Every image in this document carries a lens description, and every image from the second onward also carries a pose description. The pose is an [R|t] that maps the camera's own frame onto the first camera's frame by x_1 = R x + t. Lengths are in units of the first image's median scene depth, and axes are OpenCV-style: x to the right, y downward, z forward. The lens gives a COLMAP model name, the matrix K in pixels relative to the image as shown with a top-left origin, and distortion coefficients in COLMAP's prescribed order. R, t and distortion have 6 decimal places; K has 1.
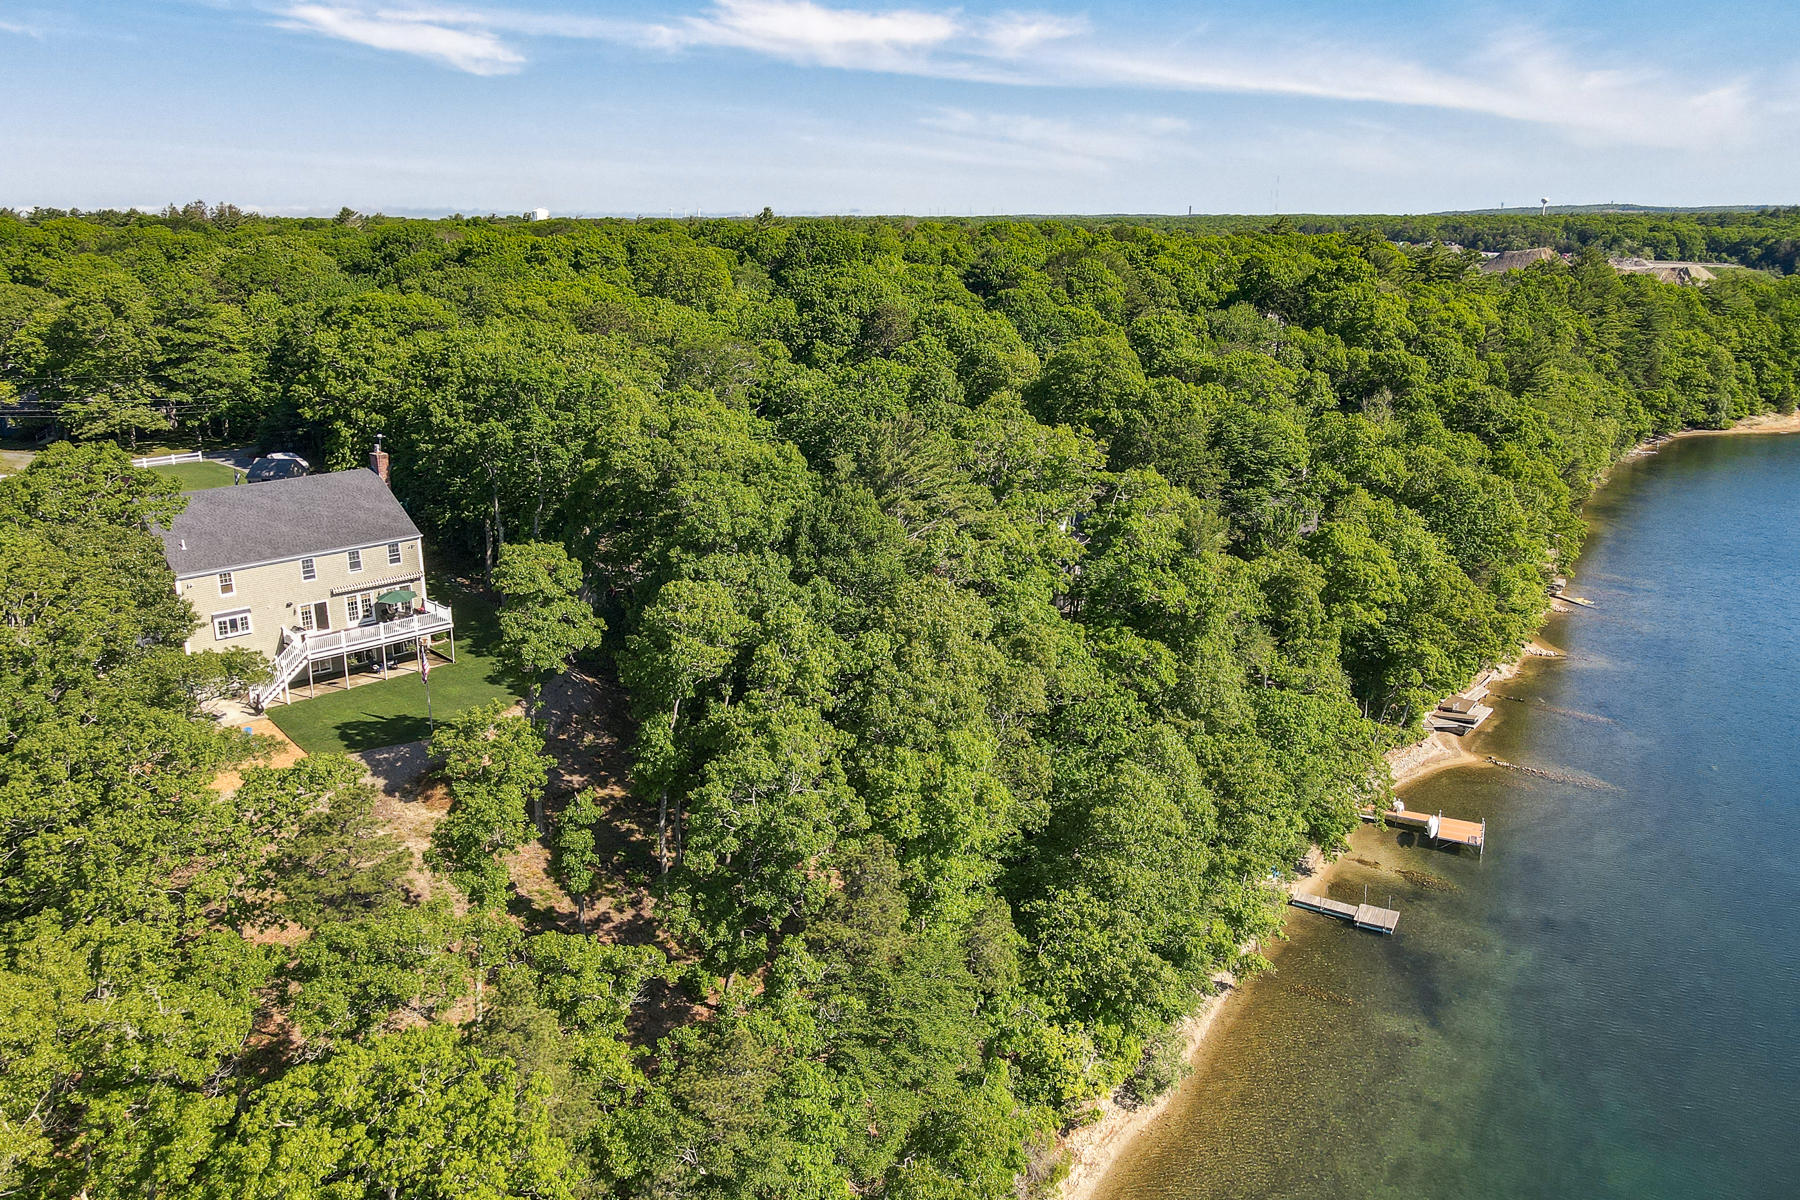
lens RADIAL K [[1328.6, 0, 896.6], [0, 1328.6, 593.1], [0, 0, 1]] dist [0.024469, 0.006925]
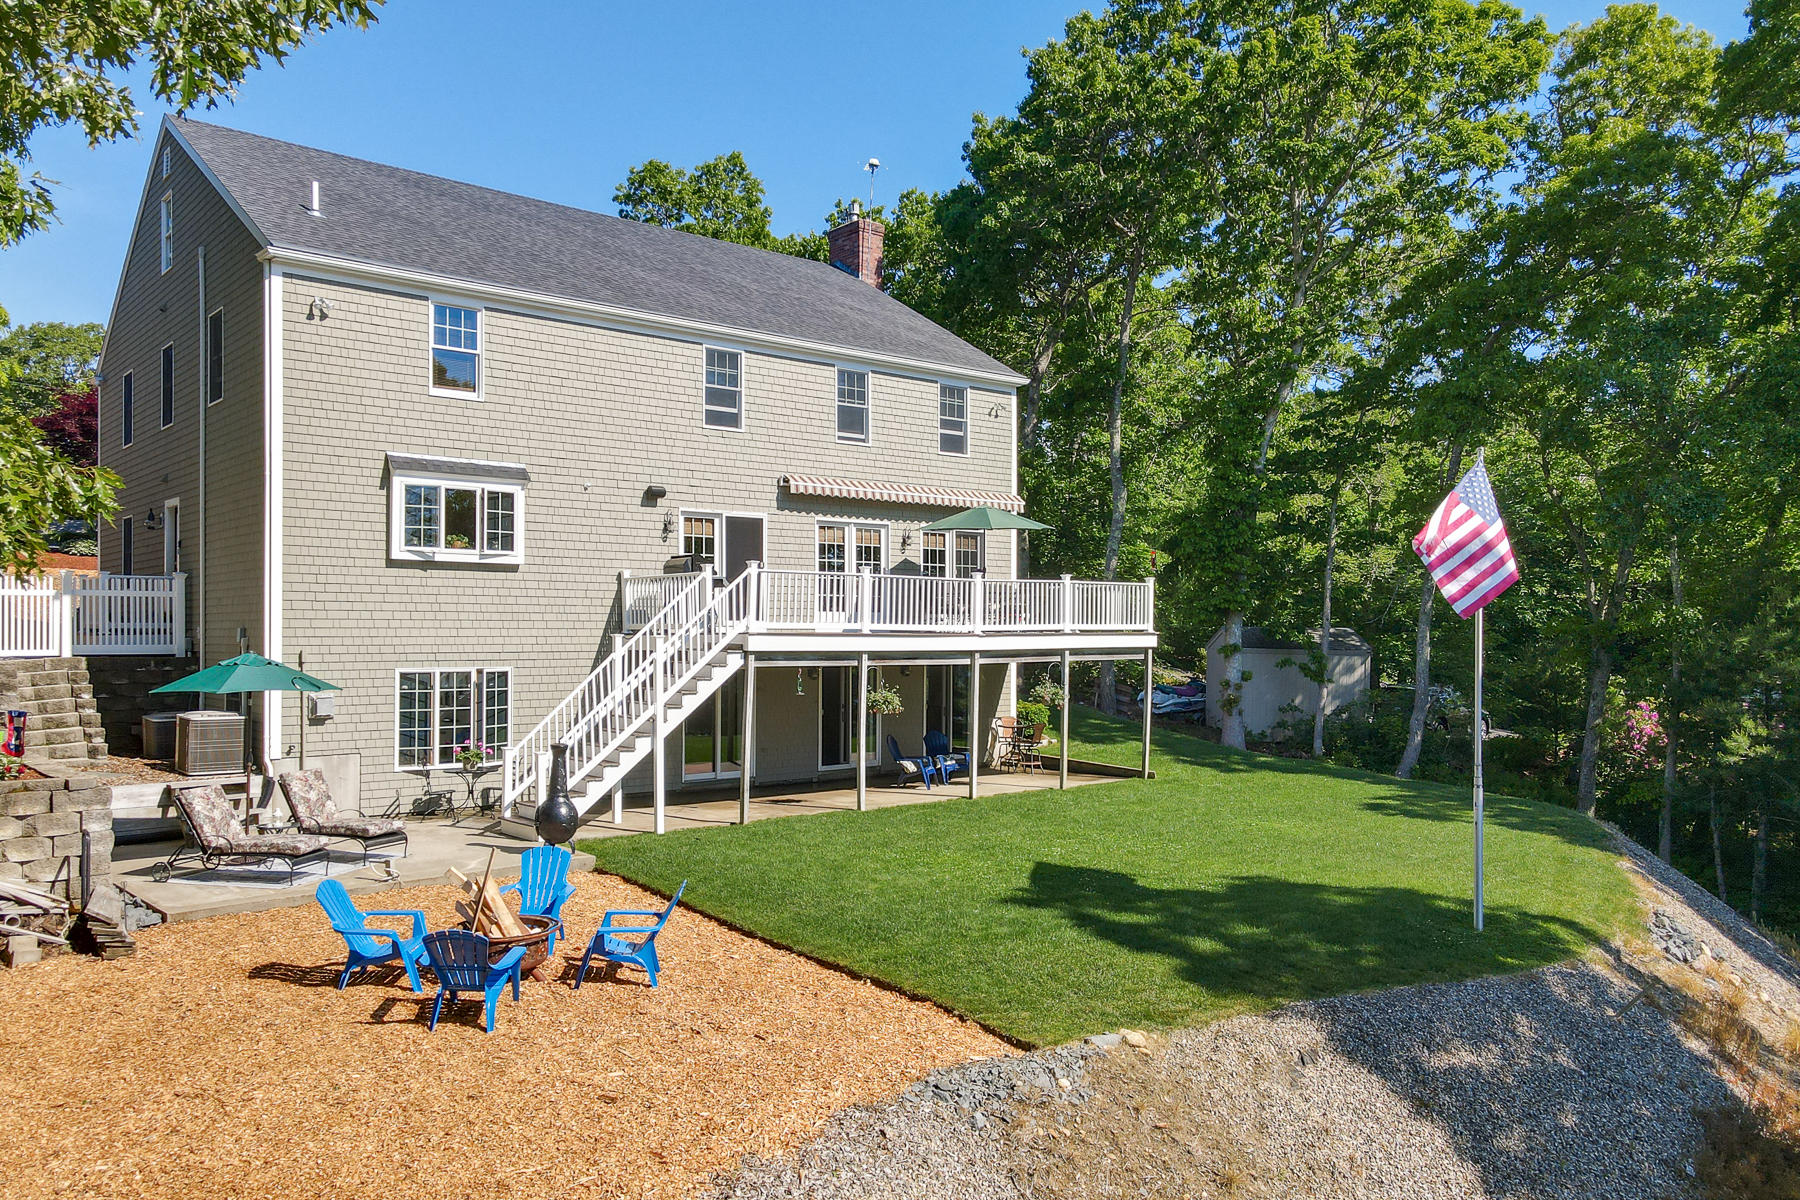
lens RADIAL K [[1328.6, 0, 898.6], [0, 1328.6, 614.7], [0, 0, 1]] dist [0.024469, 0.006925]
pose [[0.997793, -0.000919, -0.066390, -0.383802], [-0.018214, 0.957755, -0.287007, 0.107358], [0.063849, 0.287583, 0.955625, 0.745622]]
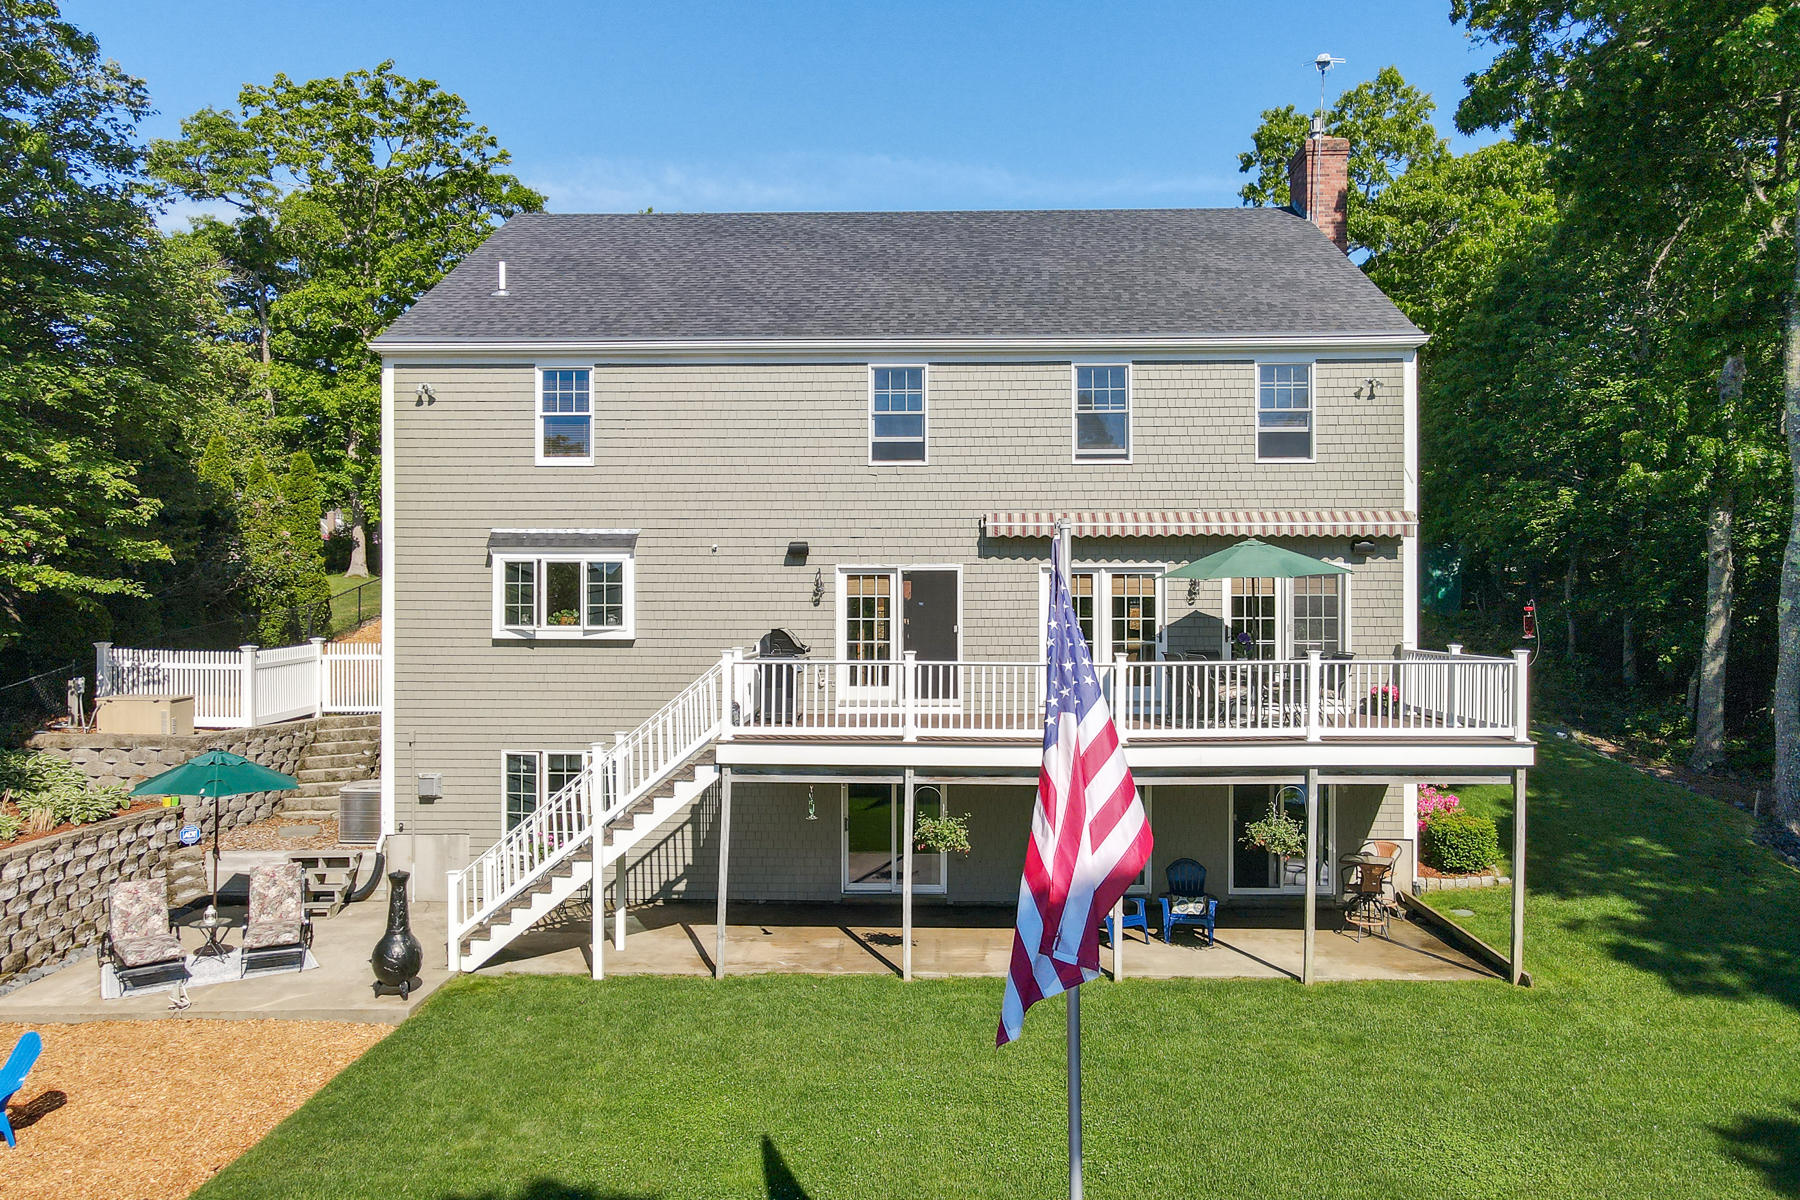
lens RADIAL K [[1328.6, 0, 898.2], [0, 1328.6, 591.0], [0, 0, 1]] dist [0.024469, 0.006925]
pose [[0.700611, -0.006687, -0.713512, -0.276664], [-0.196350, 0.959545, -0.201792, 0.057528], [0.685997, 0.281475, 0.670955, 0.851822]]
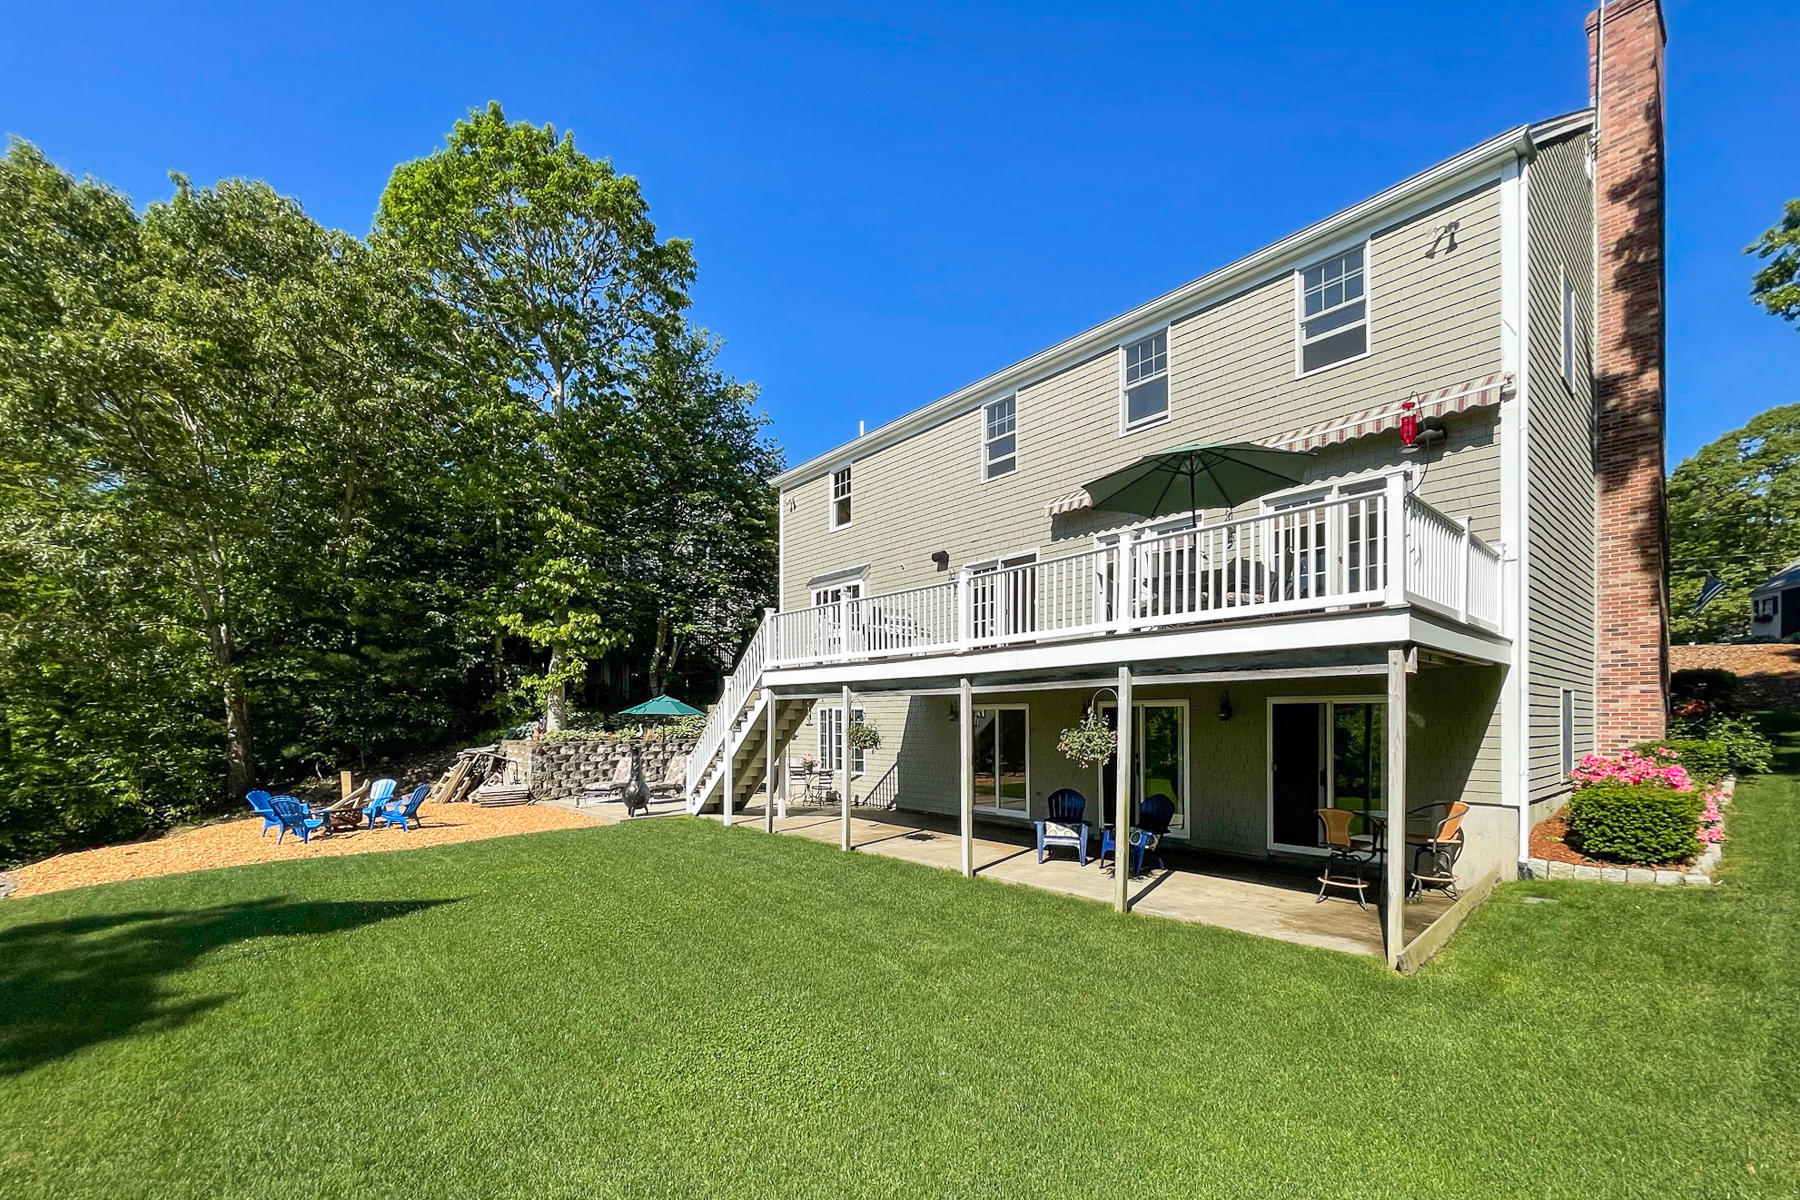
lens RADIAL K [[747.5, 0, 892.8], [0, 747.5, 719.3], [0, 0, 1]] dist [0.002010, 0.000442]
pose [[-0.064407, -0.004674, -0.997913, -0.275717], [-0.276565, 0.960902, 0.013349, 0.045383], [0.958834, 0.276848, -0.063181, 1.000921]]
